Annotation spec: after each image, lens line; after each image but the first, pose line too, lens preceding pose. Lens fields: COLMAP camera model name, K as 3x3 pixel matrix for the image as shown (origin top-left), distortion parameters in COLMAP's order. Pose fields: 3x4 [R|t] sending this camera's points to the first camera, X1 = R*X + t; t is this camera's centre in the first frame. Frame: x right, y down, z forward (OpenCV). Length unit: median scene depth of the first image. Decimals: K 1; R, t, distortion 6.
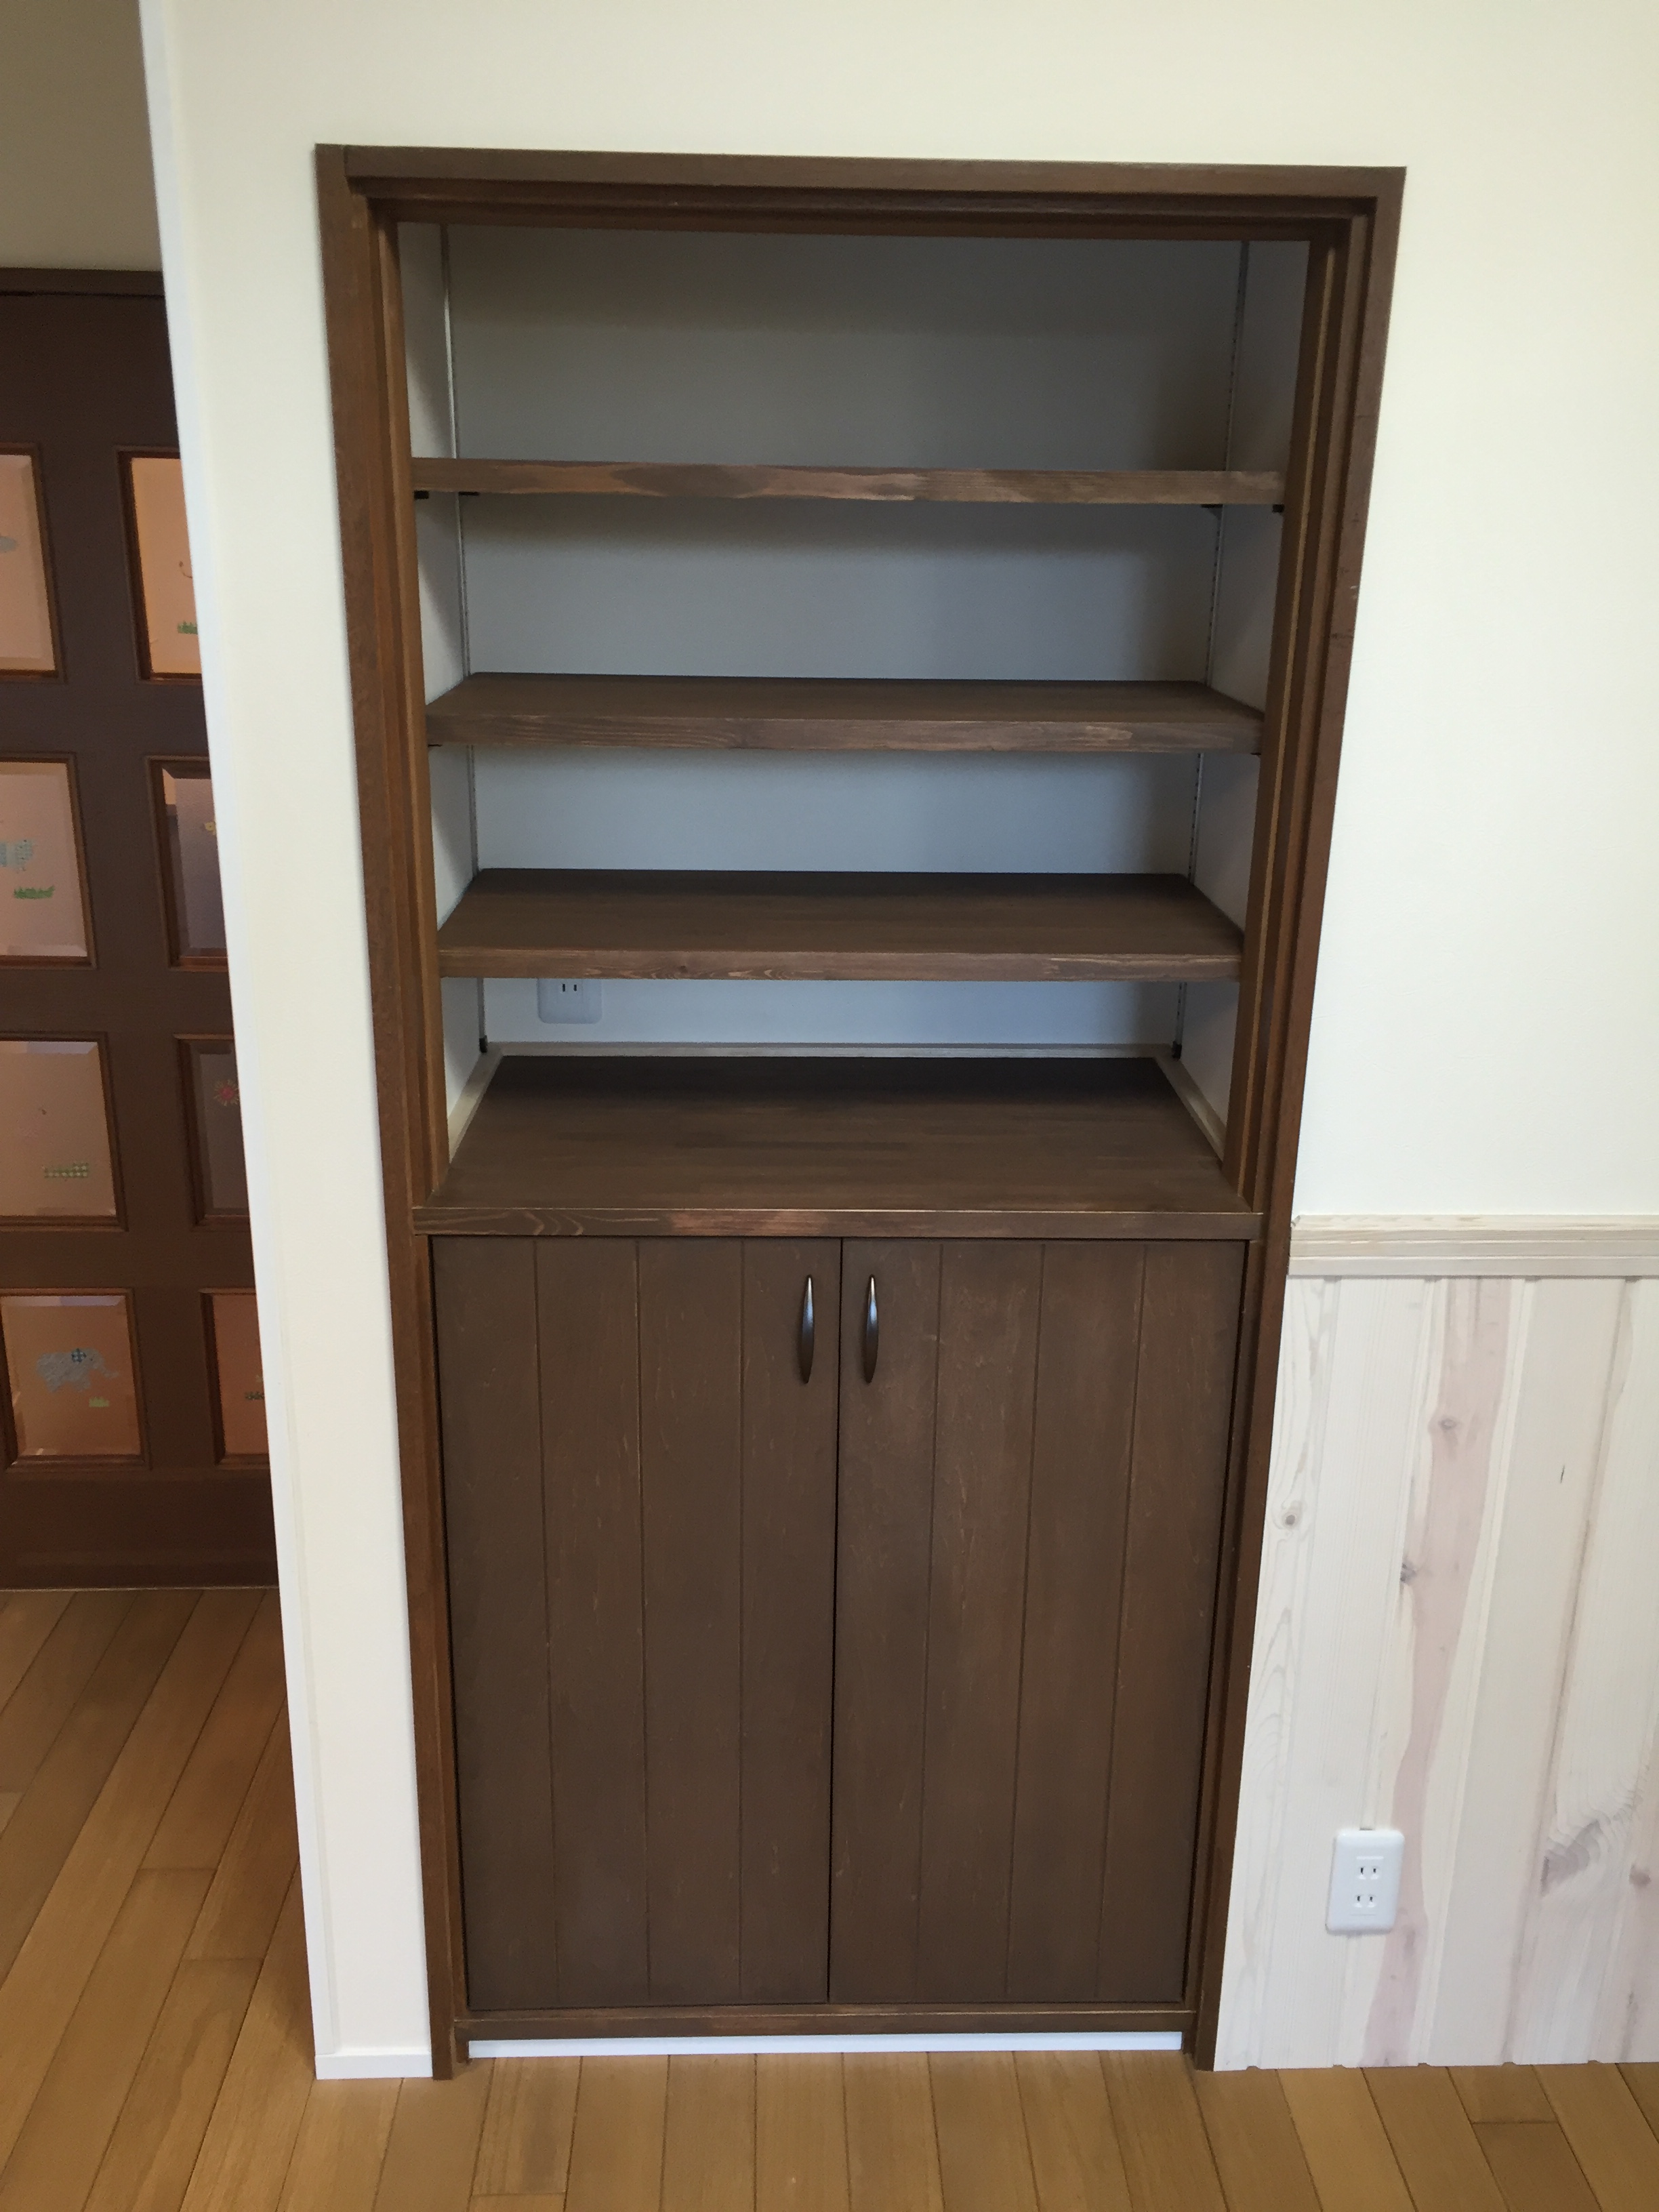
lens RADIAL K [[1871.5, 0, 829.5], [0, 1871.5, 1106.0], [0, 0, 1]] dist [0.047973, -0.014389]
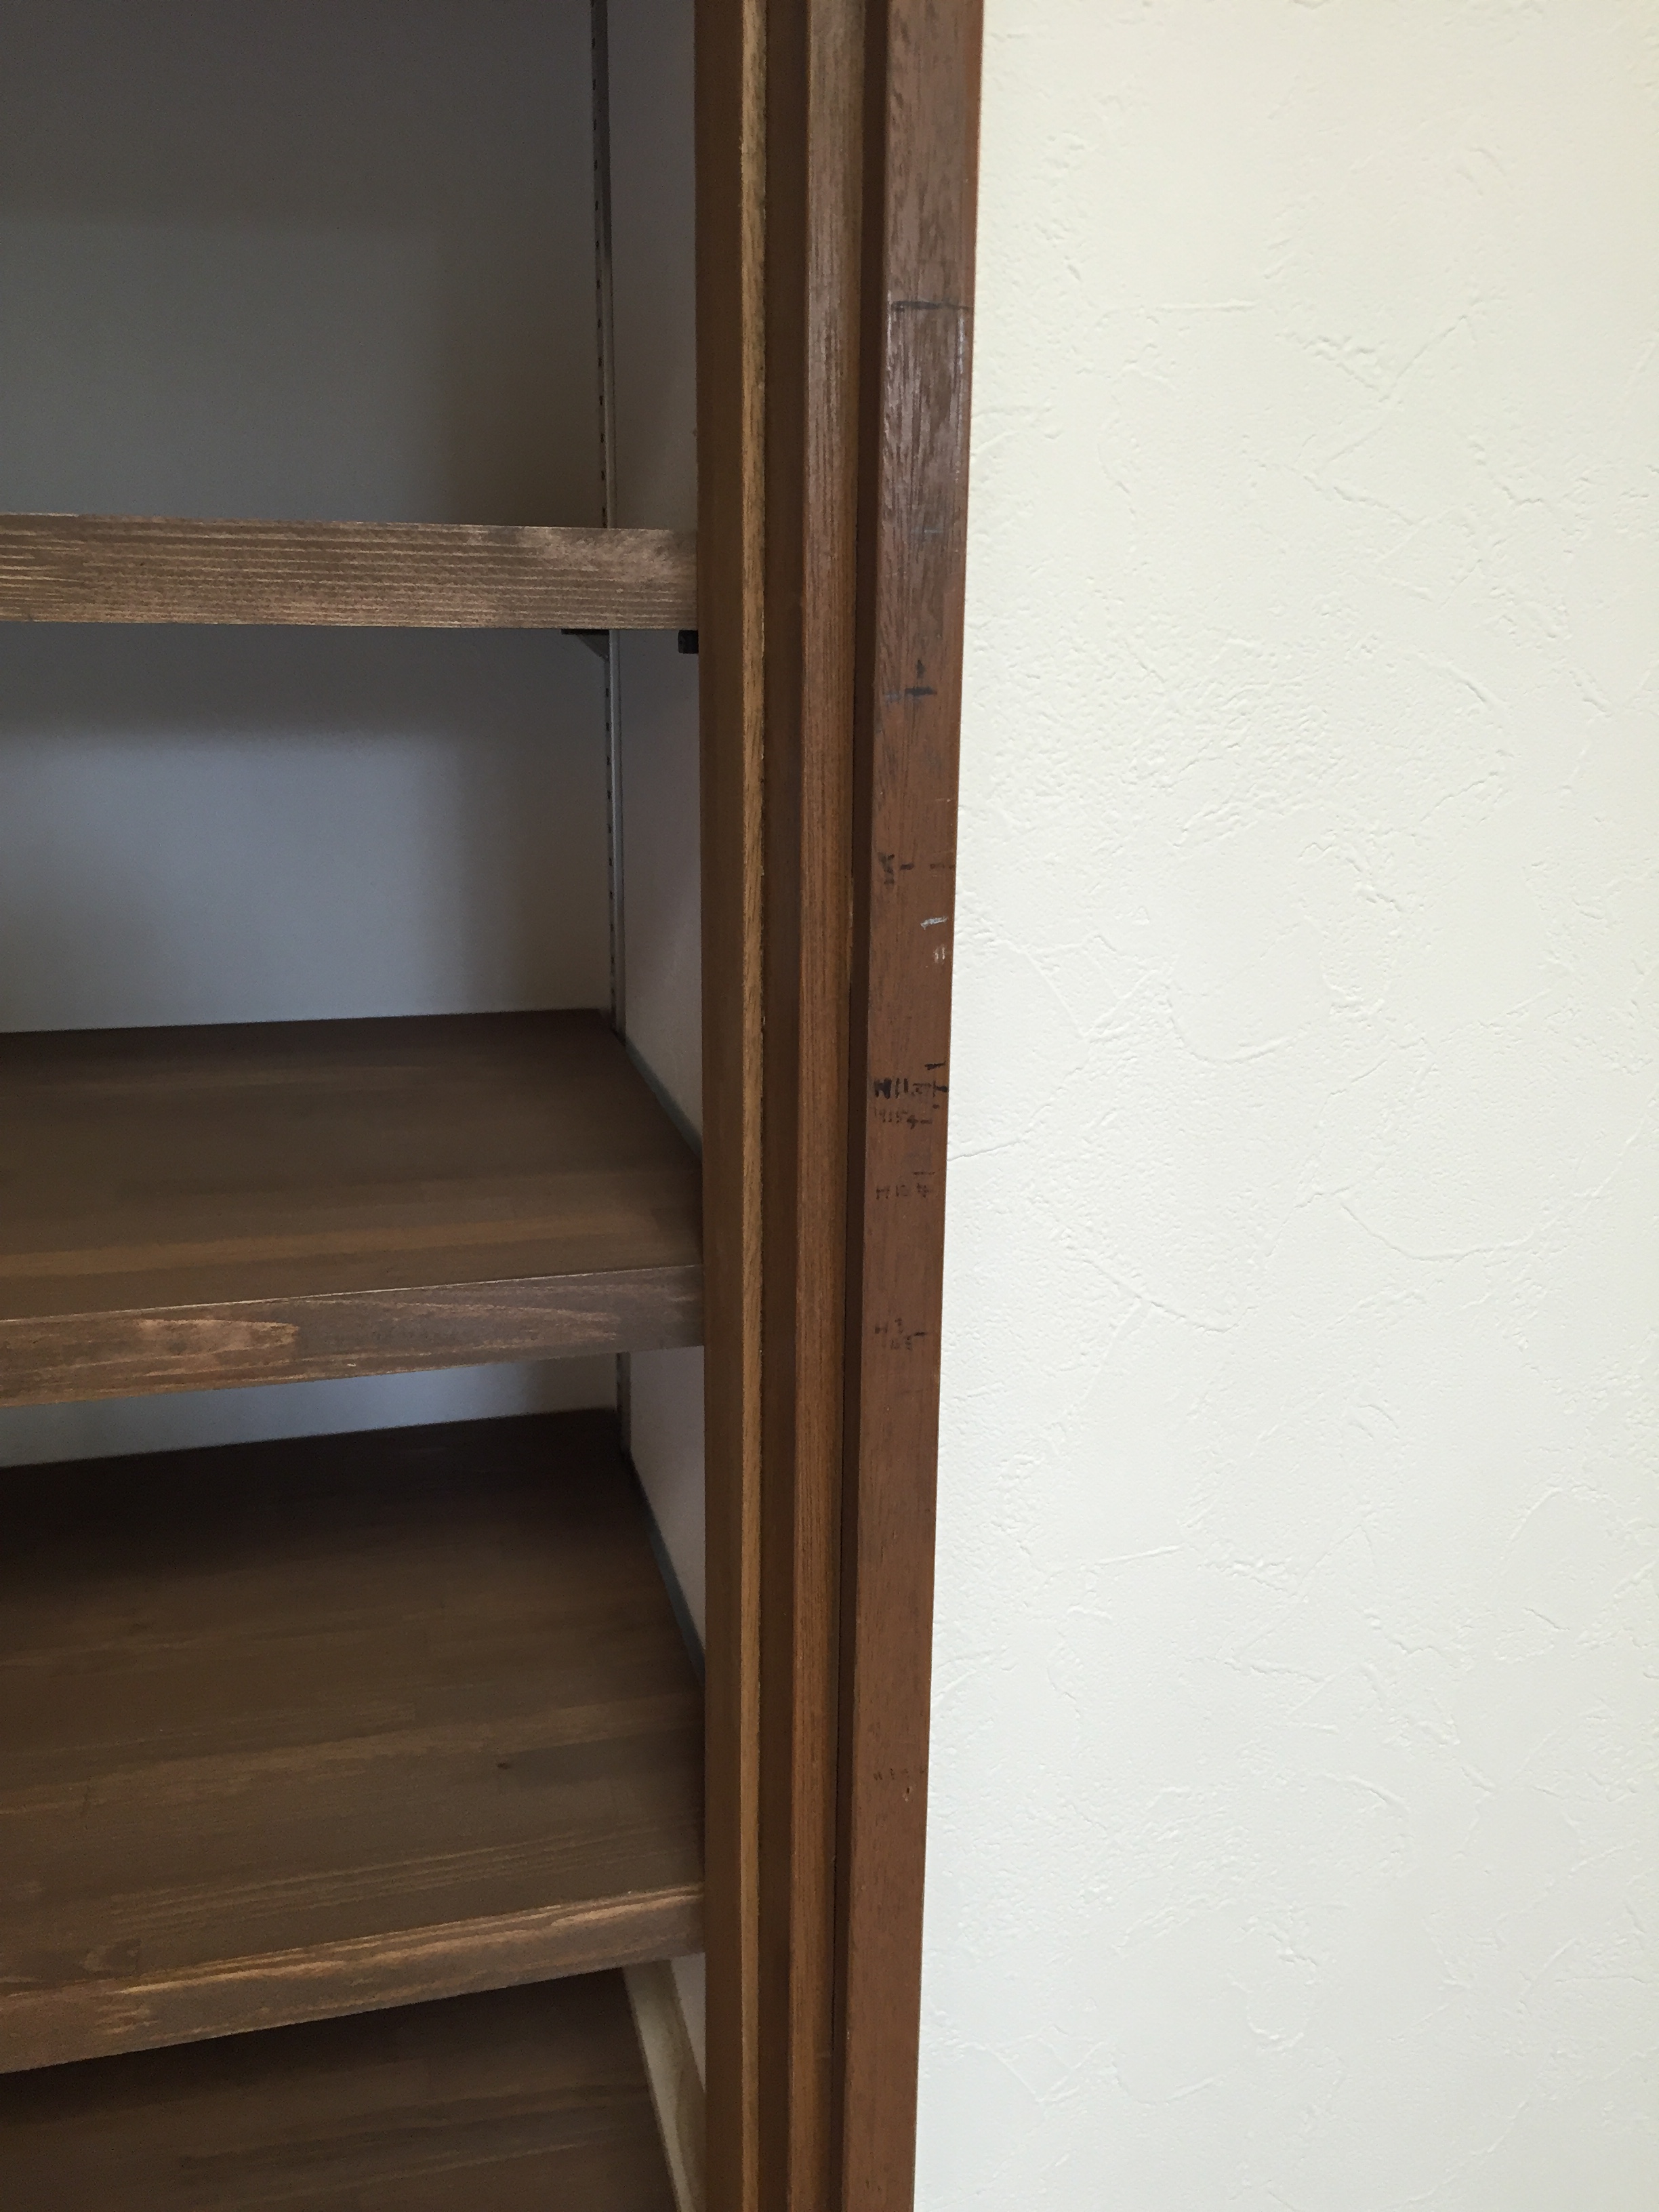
lens RADIAL K [[1871.5, 0, 829.5], [0, 1871.5, 1106.0], [0, 0, 1]] dist [0.047973, -0.014389]
pose [[0.973628, -0.063354, 0.219169, 0.169873], [0.076407, 0.995741, -0.051594, -0.198801], [-0.214967, 0.066979, 0.974322, 0.622168]]
